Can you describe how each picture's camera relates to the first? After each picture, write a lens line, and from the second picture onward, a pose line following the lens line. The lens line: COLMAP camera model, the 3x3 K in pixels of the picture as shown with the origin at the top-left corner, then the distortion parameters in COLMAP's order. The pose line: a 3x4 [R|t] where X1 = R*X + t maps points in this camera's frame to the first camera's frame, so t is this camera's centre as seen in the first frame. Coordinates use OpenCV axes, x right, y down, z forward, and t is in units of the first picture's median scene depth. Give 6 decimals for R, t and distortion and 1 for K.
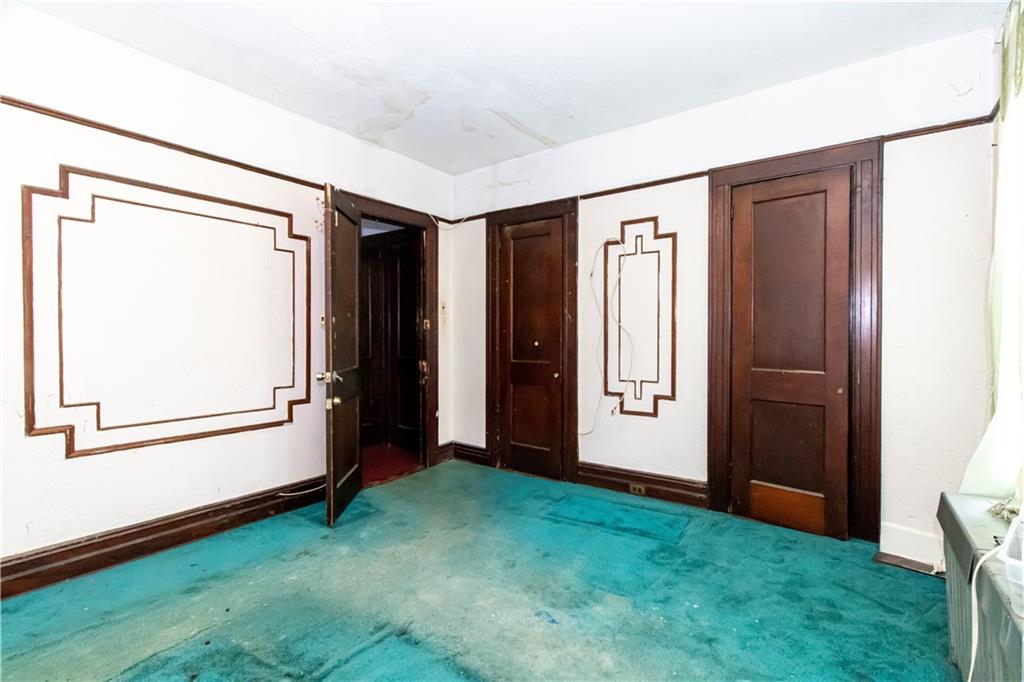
lens RADIAL K [[476.6, 0, 511.8], [0, 476.6, 346.9], [0, 0, 1]] dist [0.000993, 0.000451]
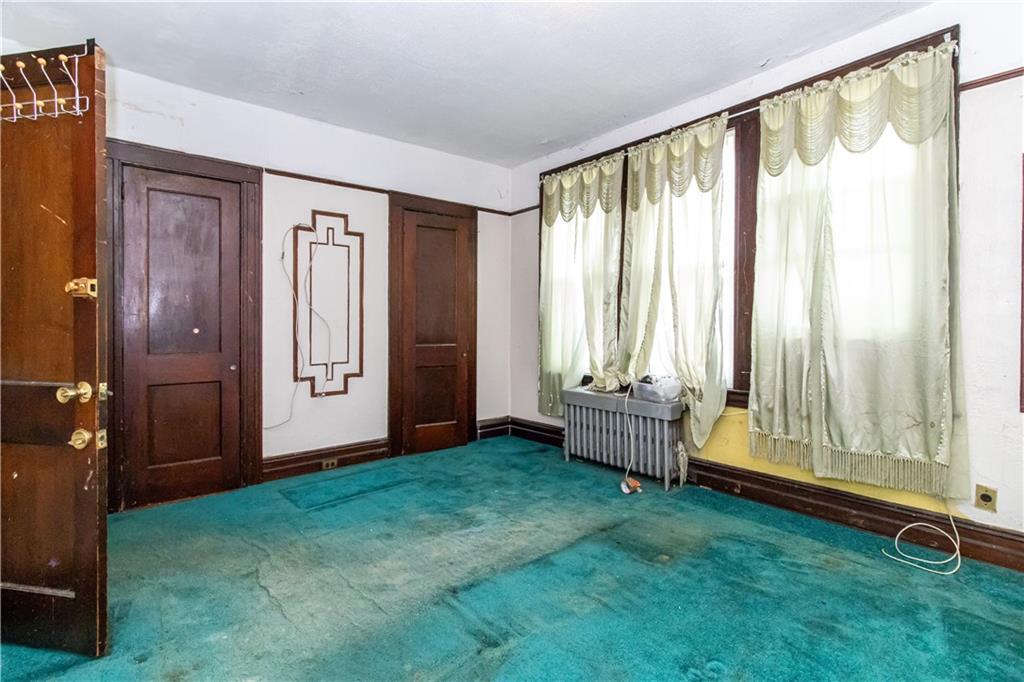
lens RADIAL K [[487.7, 0, 530.8], [0, 487.7, 339.4], [0, 0, 1]] dist [-0.000544, -0.000018]
pose [[0.227374, -0.036005, 0.973142, -0.727461], [0.019644, 0.999282, 0.032382, -0.009147], [-0.973609, 0.011754, 0.227918, 0.320949]]
